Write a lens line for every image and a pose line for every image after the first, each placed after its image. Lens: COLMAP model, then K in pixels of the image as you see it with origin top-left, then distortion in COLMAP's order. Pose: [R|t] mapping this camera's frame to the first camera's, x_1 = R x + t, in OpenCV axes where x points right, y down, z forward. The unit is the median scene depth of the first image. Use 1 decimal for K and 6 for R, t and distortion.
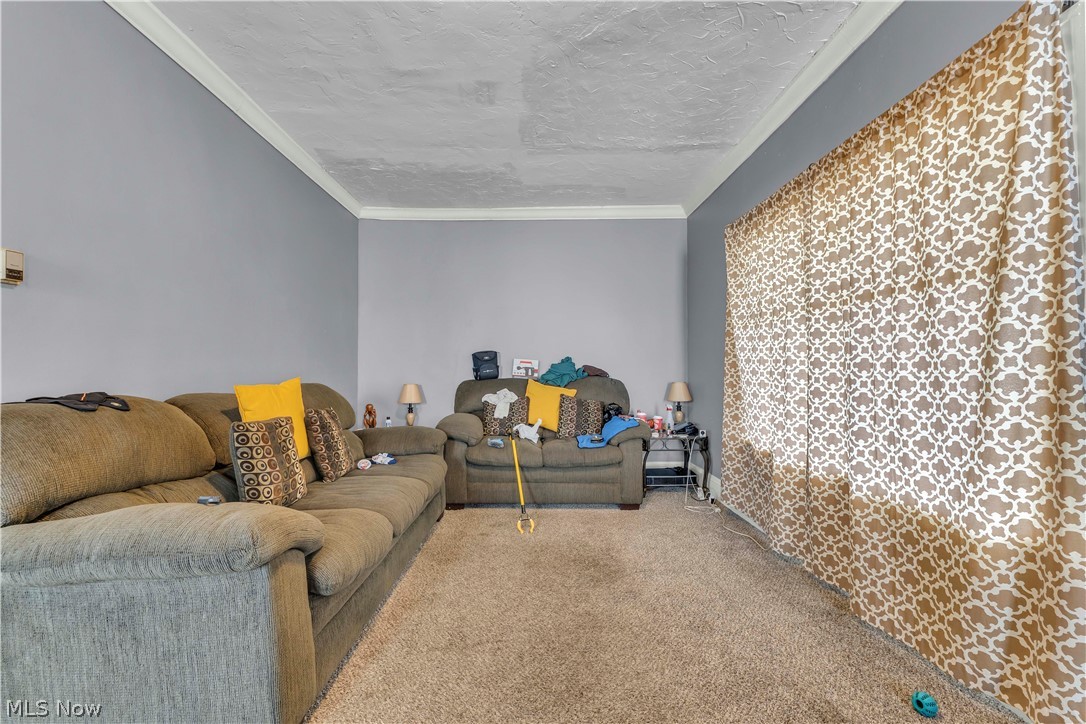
lens RADIAL K [[446.2, 0, 544.1], [0, 446.2, 362.3], [0, 0, 1]] dist [0.001074, -0.001248]
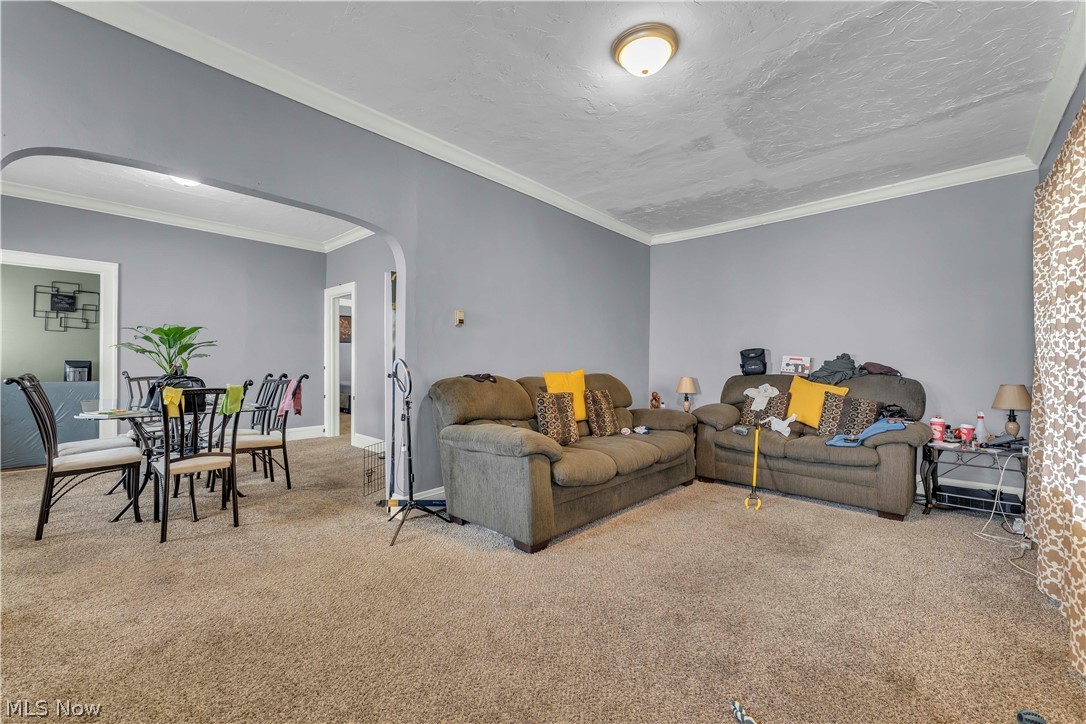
lens RADIAL K [[446.2, 0, 543.6], [0, 446.2, 361.6], [0, 0, 1]] dist [0.001074, -0.001248]
pose [[0.723007, 0.004630, -0.690825, 0.395989], [0.000615, 0.999973, 0.007345, -0.003828], [0.690840, -0.005735, 0.722985, -0.208512]]
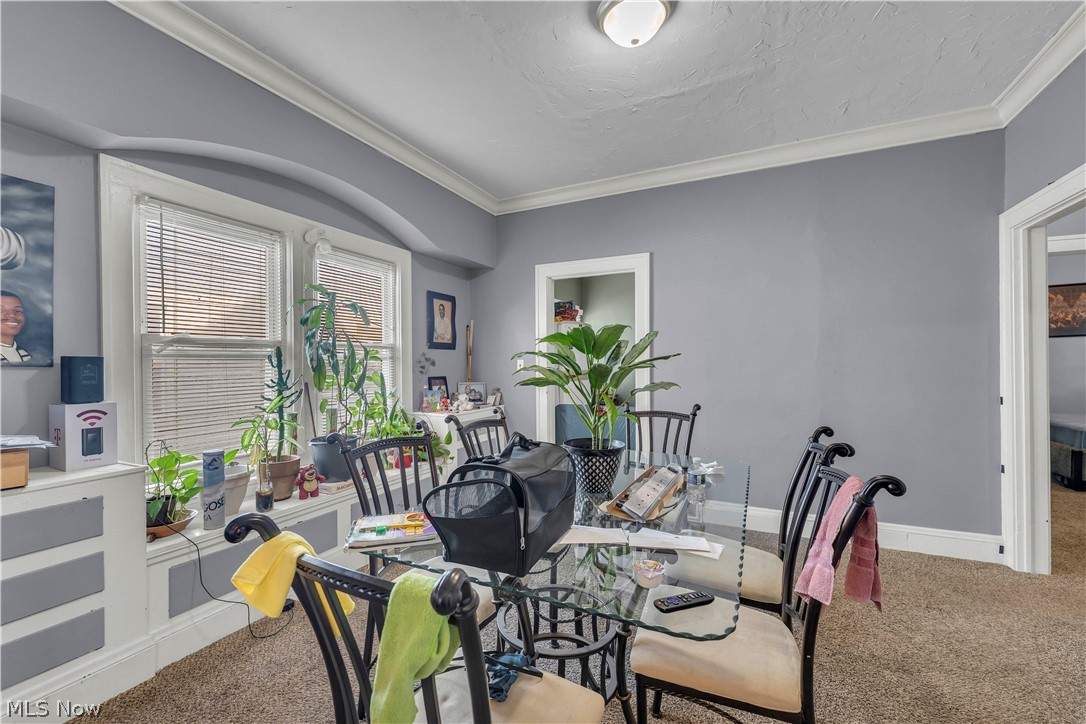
lens RADIAL K [[446.2, 0, 545.3], [0, 446.2, 366.8], [0, 0, 1]] dist [0.001074, -0.001248]
pose [[-0.441227, 0.007626, -0.897363, -0.703124], [0.012463, 0.999920, 0.002370, -0.047075], [0.897309, -0.010138, -0.441286, 0.212031]]
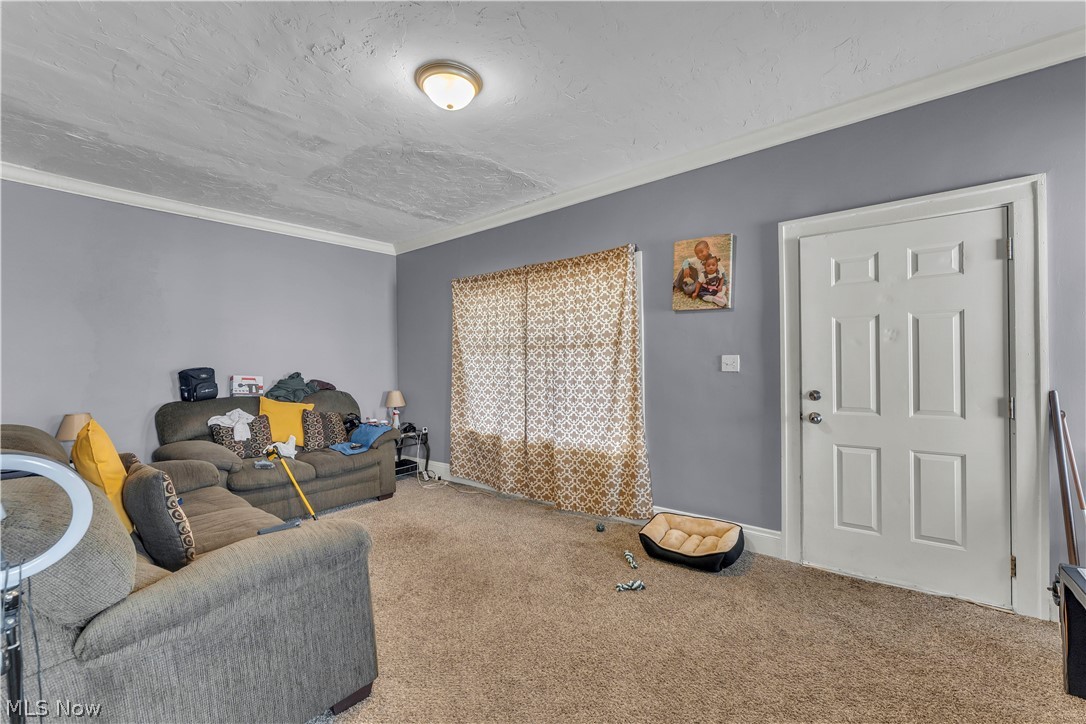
lens RADIAL K [[446.2, 0, 546.3], [0, 446.2, 362.3], [0, 0, 1]] dist [0.001074, -0.001248]
pose [[0.630787, -0.006513, 0.775928, -0.608493], [0.001875, 0.999975, 0.006869, -0.065640], [-0.775953, -0.002878, 0.630784, -0.140443]]
